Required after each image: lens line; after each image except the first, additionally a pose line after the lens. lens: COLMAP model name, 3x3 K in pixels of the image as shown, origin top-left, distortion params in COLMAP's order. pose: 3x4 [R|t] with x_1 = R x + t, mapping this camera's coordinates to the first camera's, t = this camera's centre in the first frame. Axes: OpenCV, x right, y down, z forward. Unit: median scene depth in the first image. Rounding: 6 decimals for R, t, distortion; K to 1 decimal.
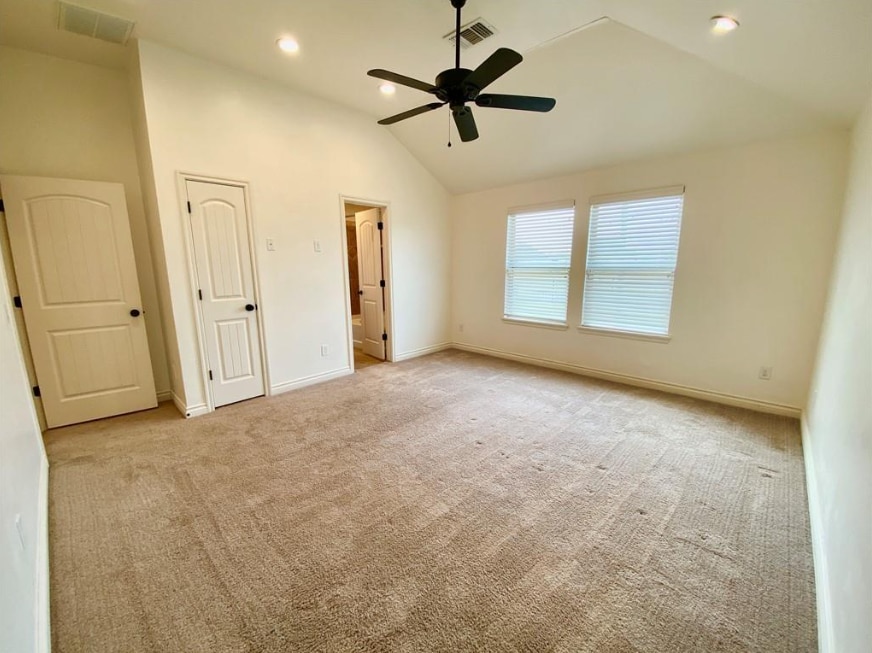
lens RADIAL K [[360.1, 0, 433.9], [0, 360.1, 318.6], [0, 0, 1]] dist [-0.000243, -0.000223]
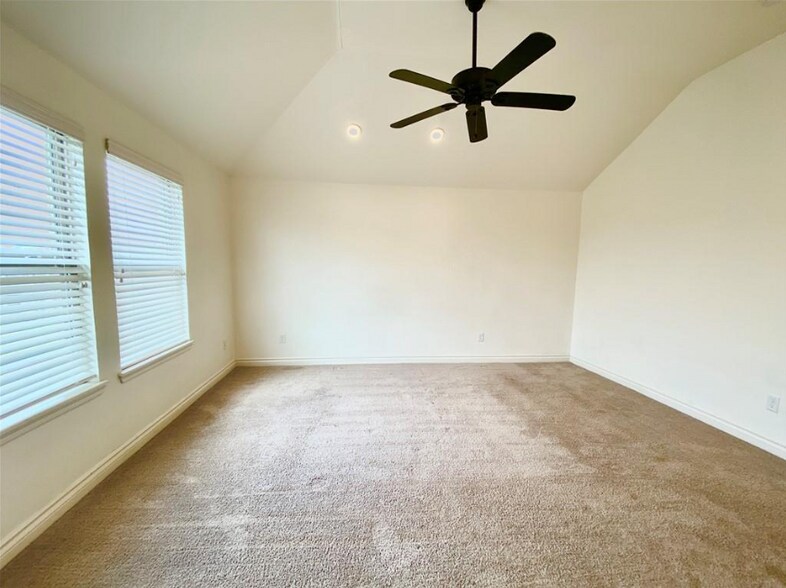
lens RADIAL K [[324.6, 0, 391.1], [0, 324.6, 286.9], [0, 0, 1]] dist [-0.000243, -0.000223]
pose [[-0.760291, -0.041802, 0.648236, -0.233710], [0.097322, 0.979333, 0.177299, -0.164636], [-0.642250, 0.197886, -0.740510, 1.165027]]
